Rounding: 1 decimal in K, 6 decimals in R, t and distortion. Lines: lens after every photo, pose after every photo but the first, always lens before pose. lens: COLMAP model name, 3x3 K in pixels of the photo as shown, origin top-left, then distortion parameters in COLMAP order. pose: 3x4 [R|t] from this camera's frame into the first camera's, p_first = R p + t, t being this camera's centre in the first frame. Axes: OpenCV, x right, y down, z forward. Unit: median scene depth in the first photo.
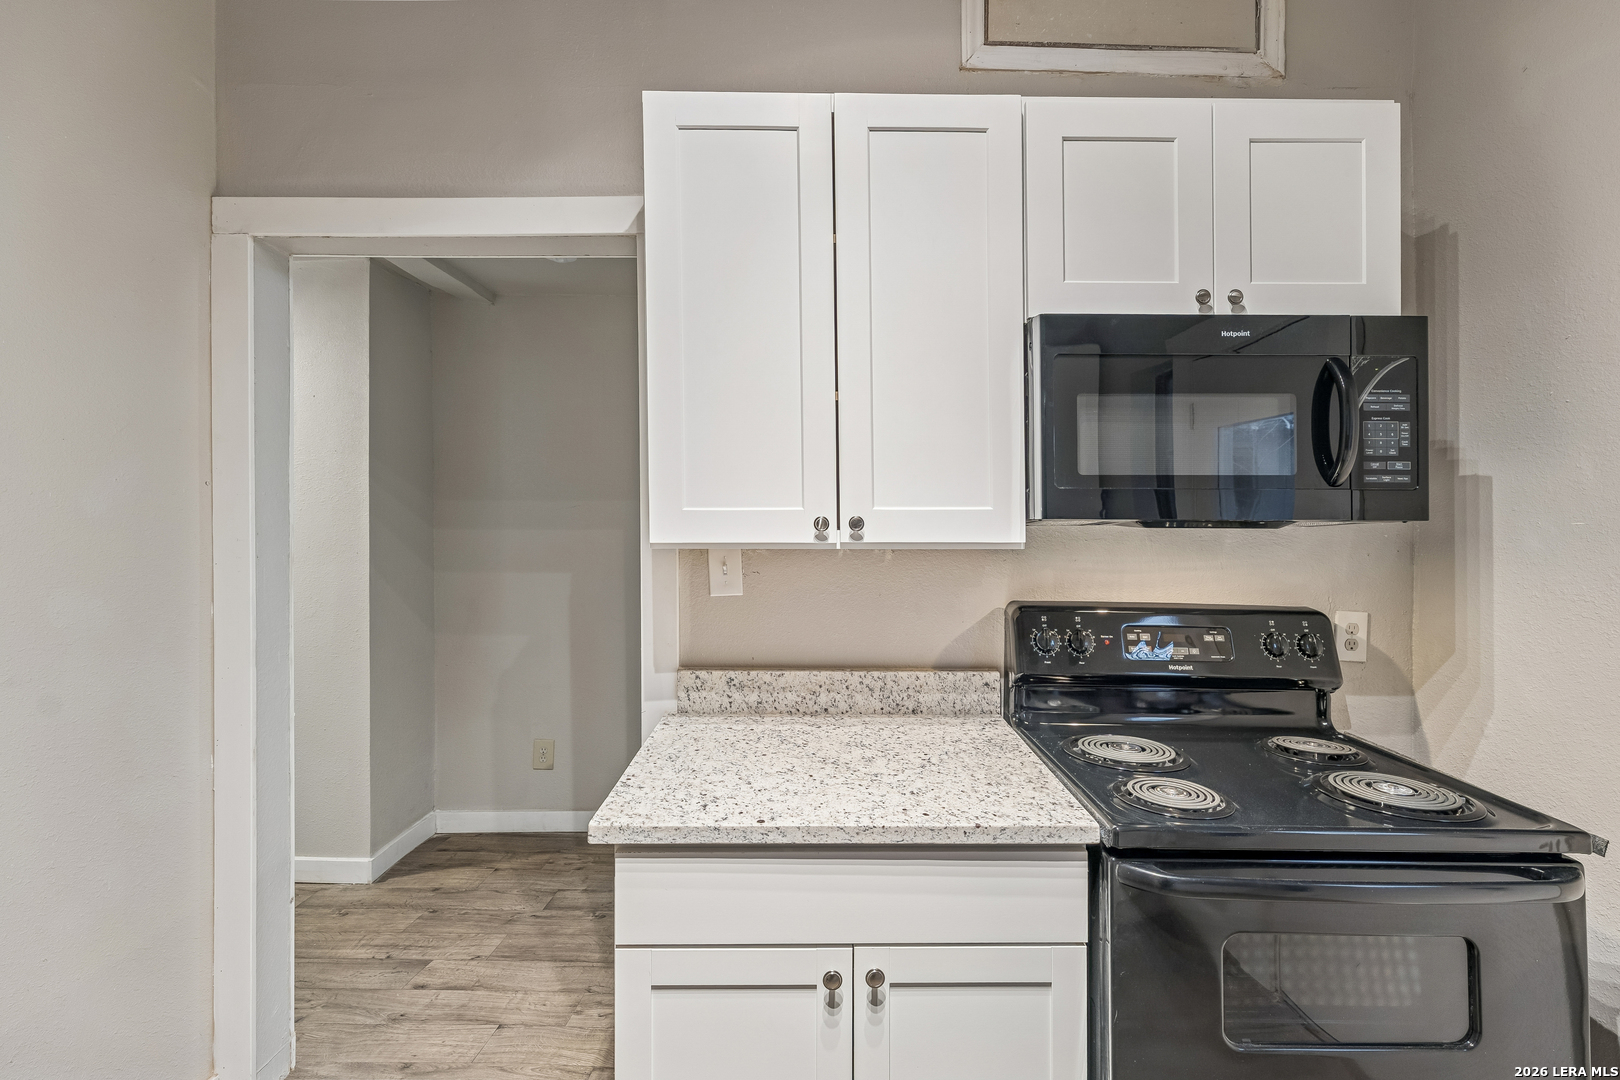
lens RADIAL K [[761.5, 0, 808.7], [0, 761.5, 504.1], [0, 0, 1]] dist [0.001712, 0.000311]
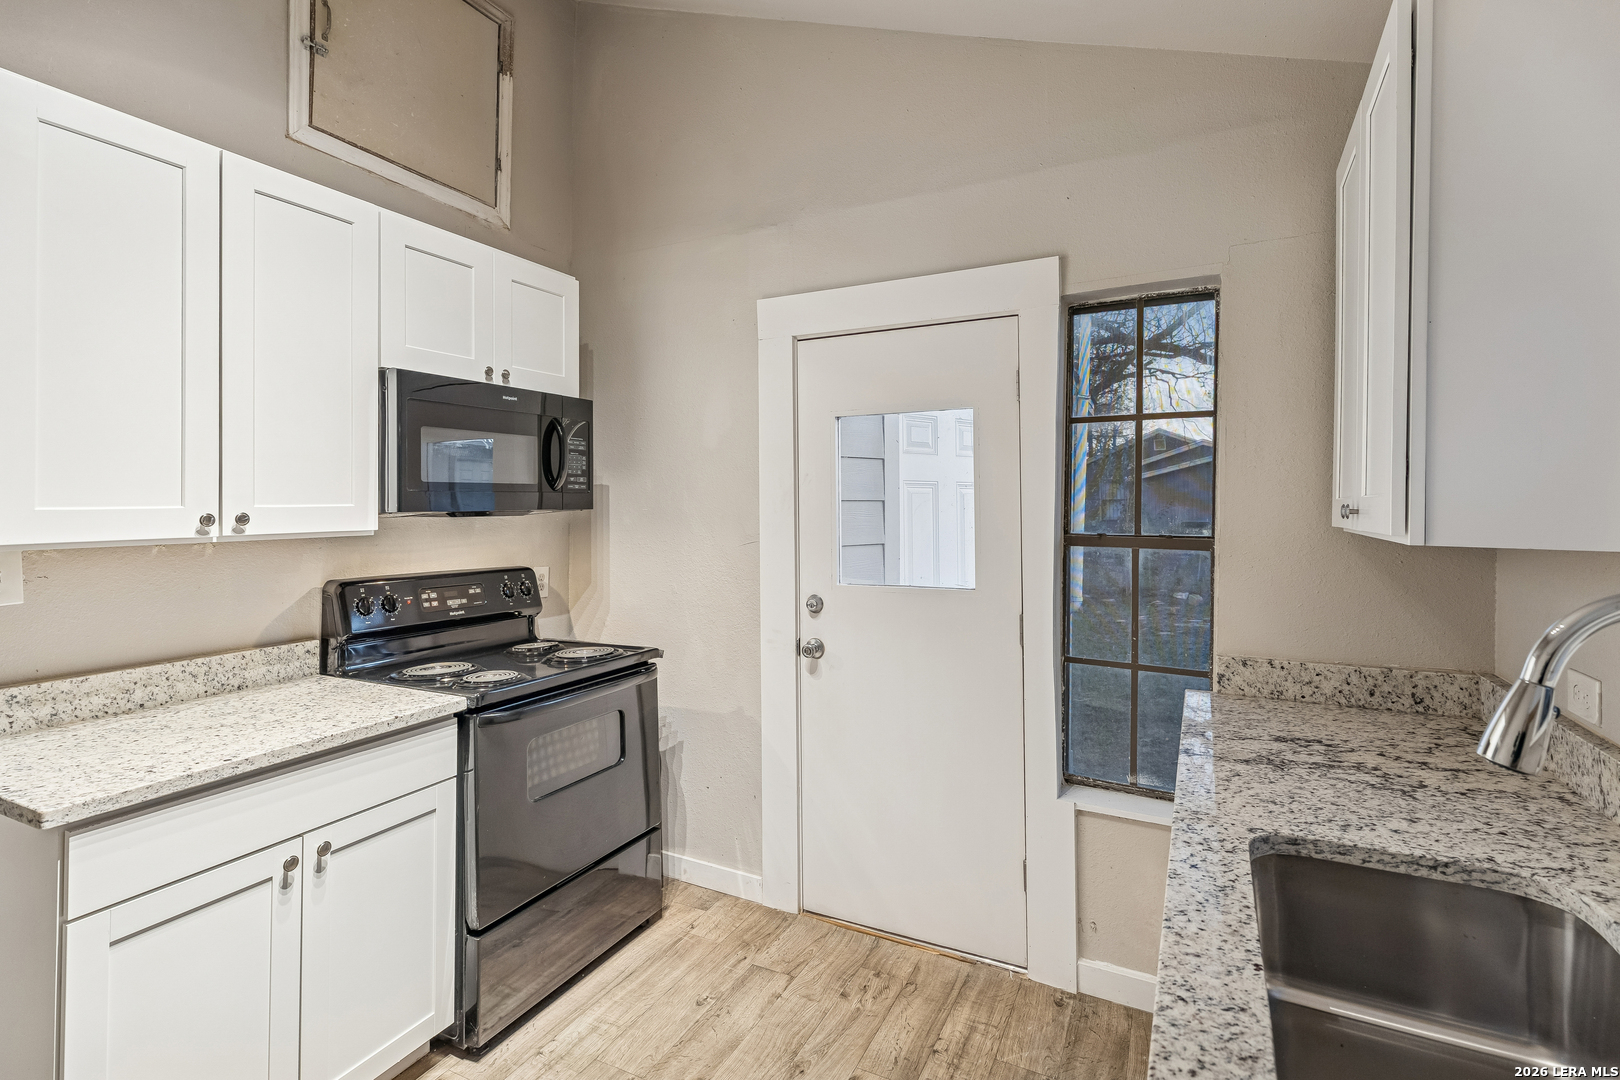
lens RADIAL K [[761.5, 0, 808.7], [0, 761.5, 504.1], [0, 0, 1]] dist [0.001712, 0.000311]
pose [[0.465051, -0.008822, 0.885240, -0.490846], [0.006138, 0.999958, 0.006741, -0.000309], [-0.885263, 0.002299, 0.465086, -0.280453]]
